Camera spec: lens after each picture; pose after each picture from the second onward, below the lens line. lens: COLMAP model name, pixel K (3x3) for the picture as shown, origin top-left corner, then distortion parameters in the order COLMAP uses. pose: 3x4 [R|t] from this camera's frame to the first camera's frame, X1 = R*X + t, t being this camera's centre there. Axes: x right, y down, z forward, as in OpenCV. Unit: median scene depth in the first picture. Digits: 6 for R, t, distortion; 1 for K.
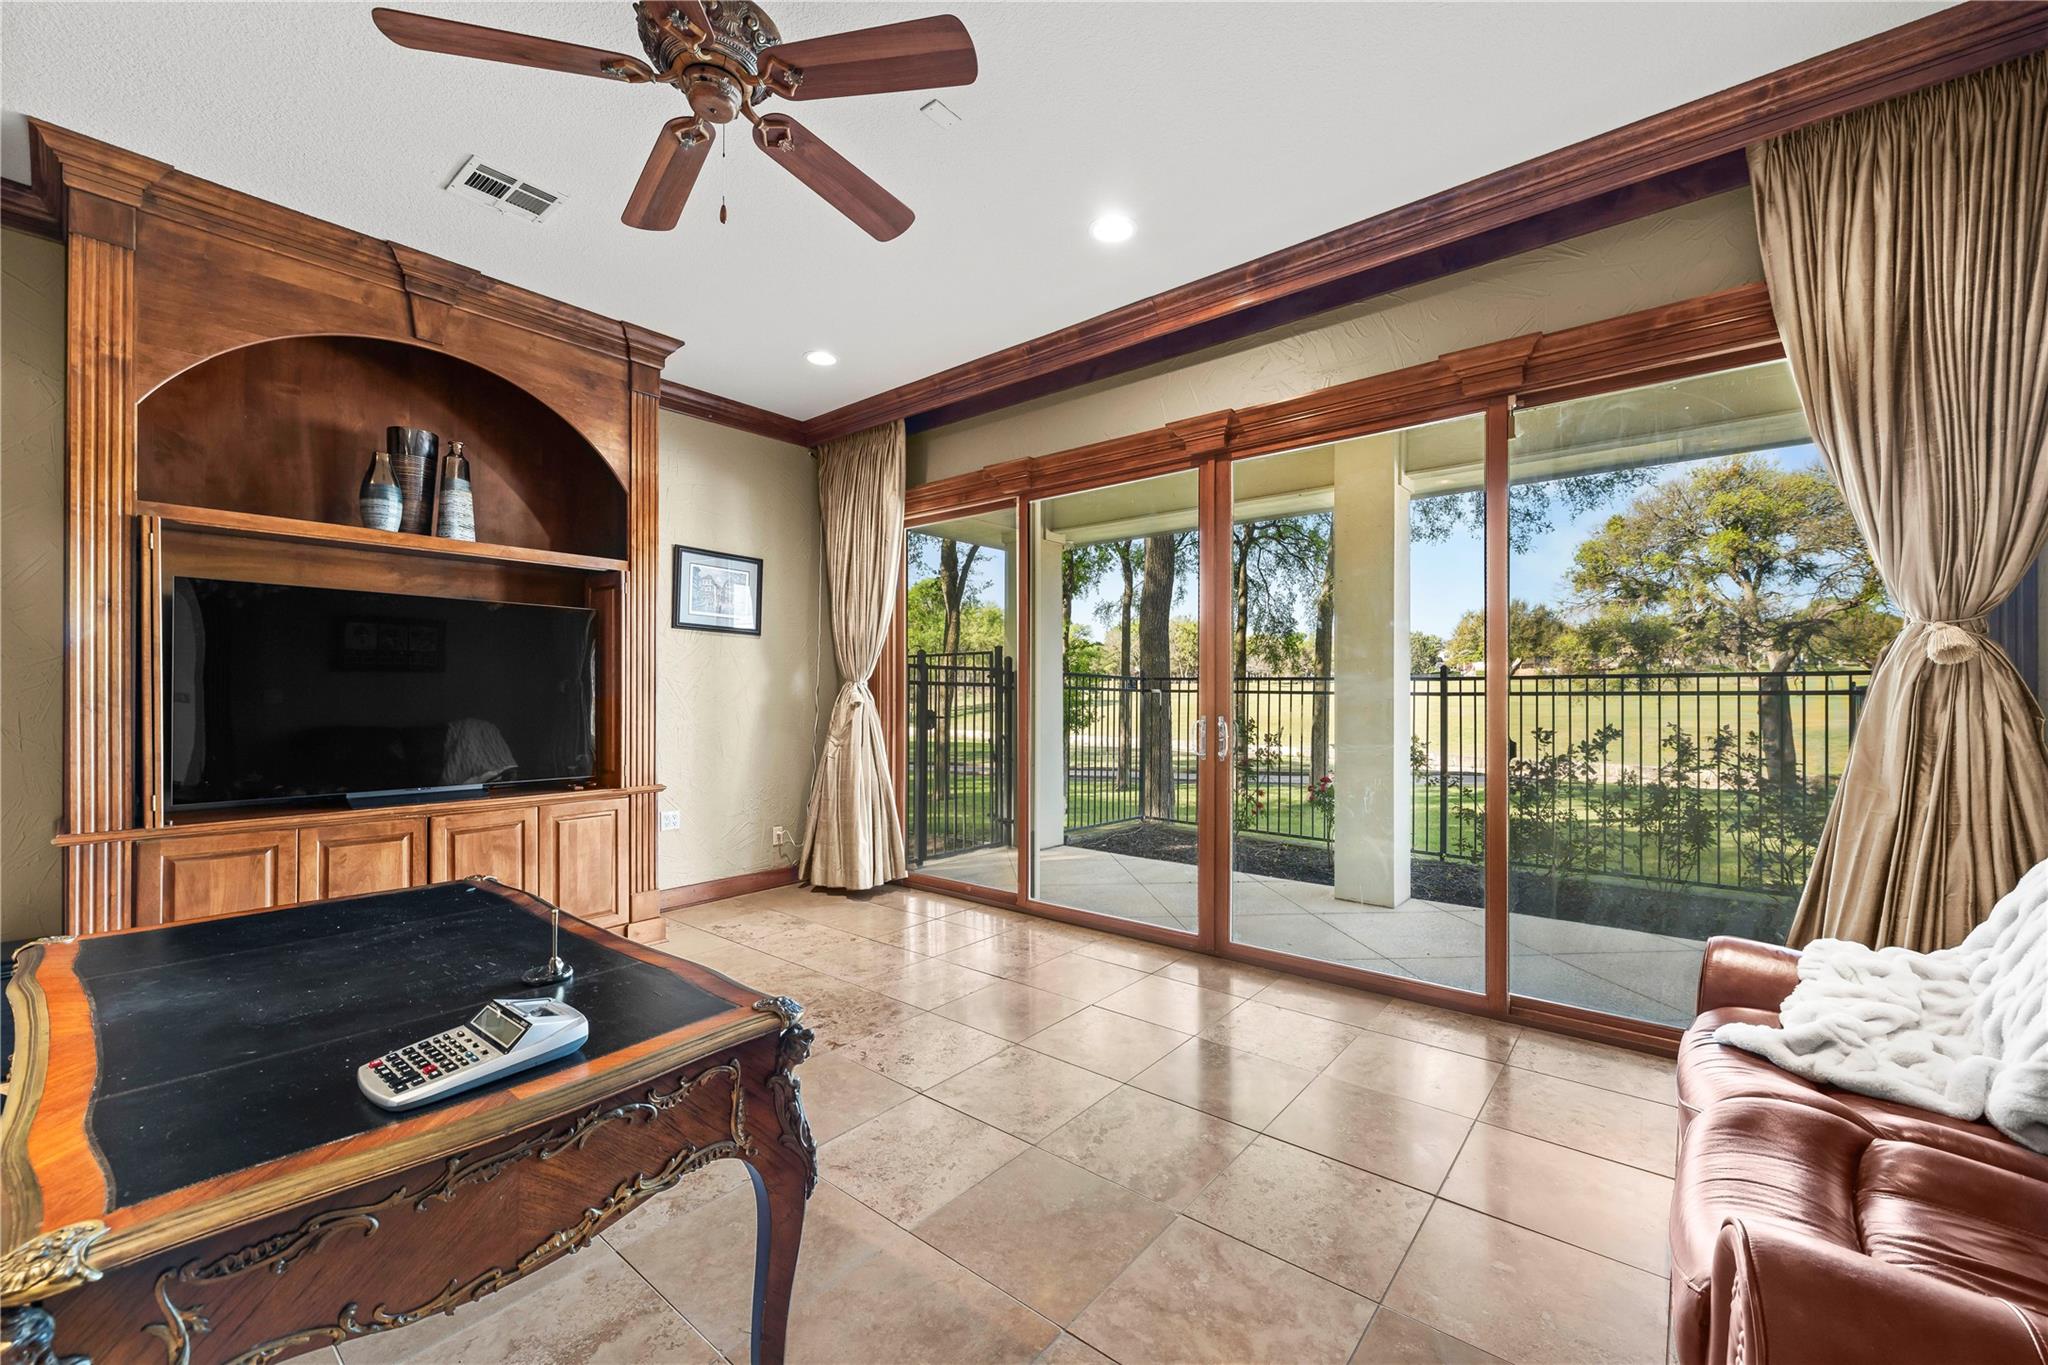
lens RADIAL K [[805.9, 0, 1038.5], [0, 805.9, 688.8], [0, 0, 1]] dist [-0.000466, -0.000503]
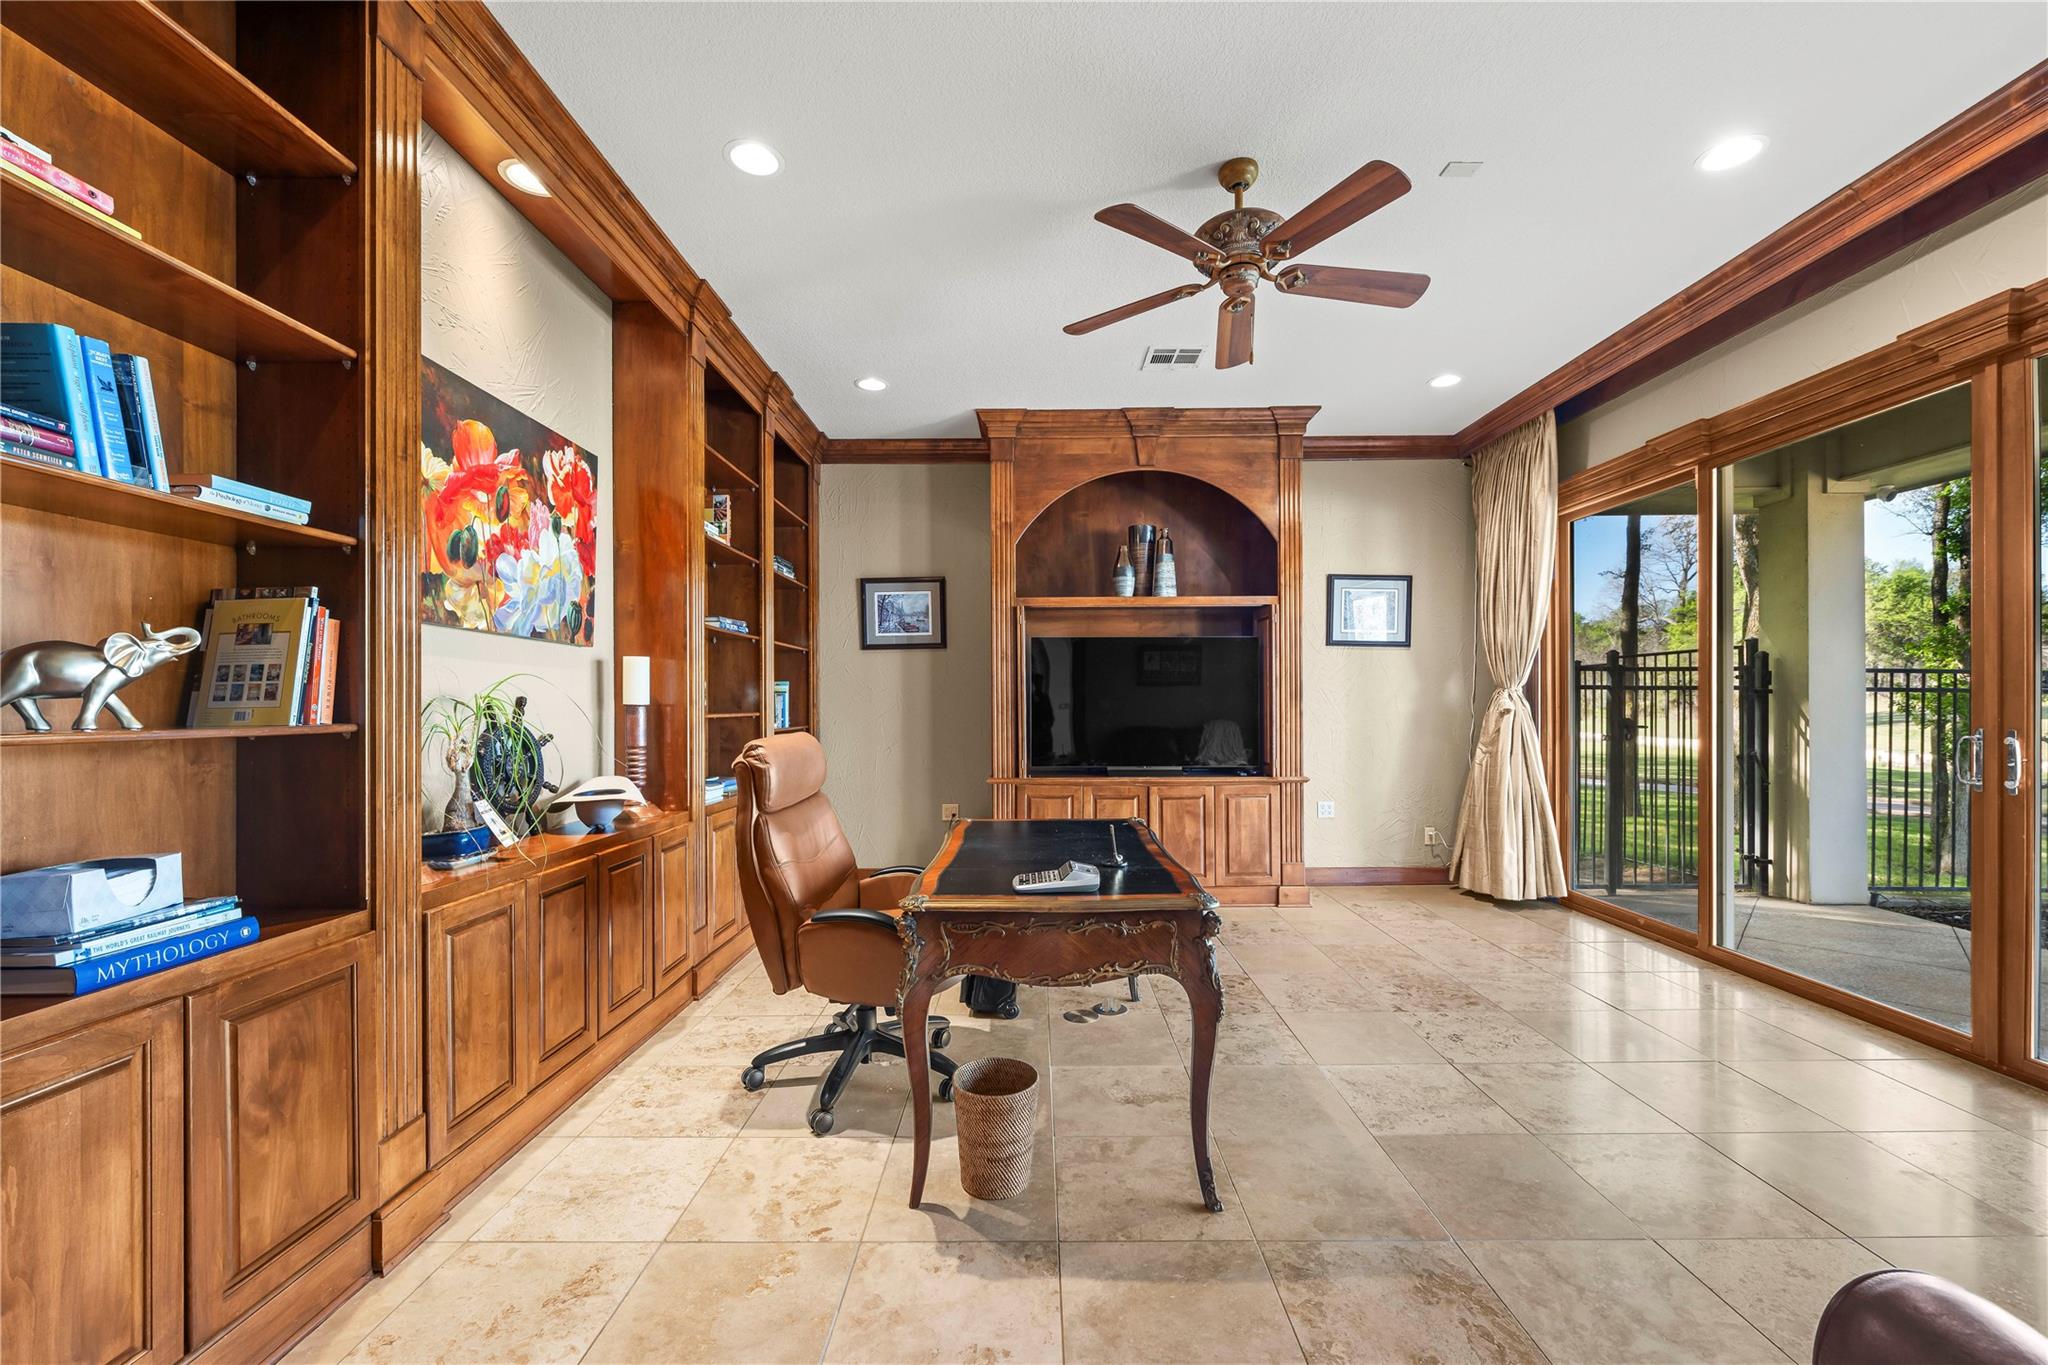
lens RADIAL K [[805.9, 0, 1038.5], [0, 805.9, 688.8], [0, 0, 1]] dist [-0.000466, -0.000503]
pose [[0.637028, -0.017625, -0.770639, 0.224390], [0.011273, 0.999845, -0.013548, -0.001933], [0.770759, -0.000057, 0.637127, -0.087446]]
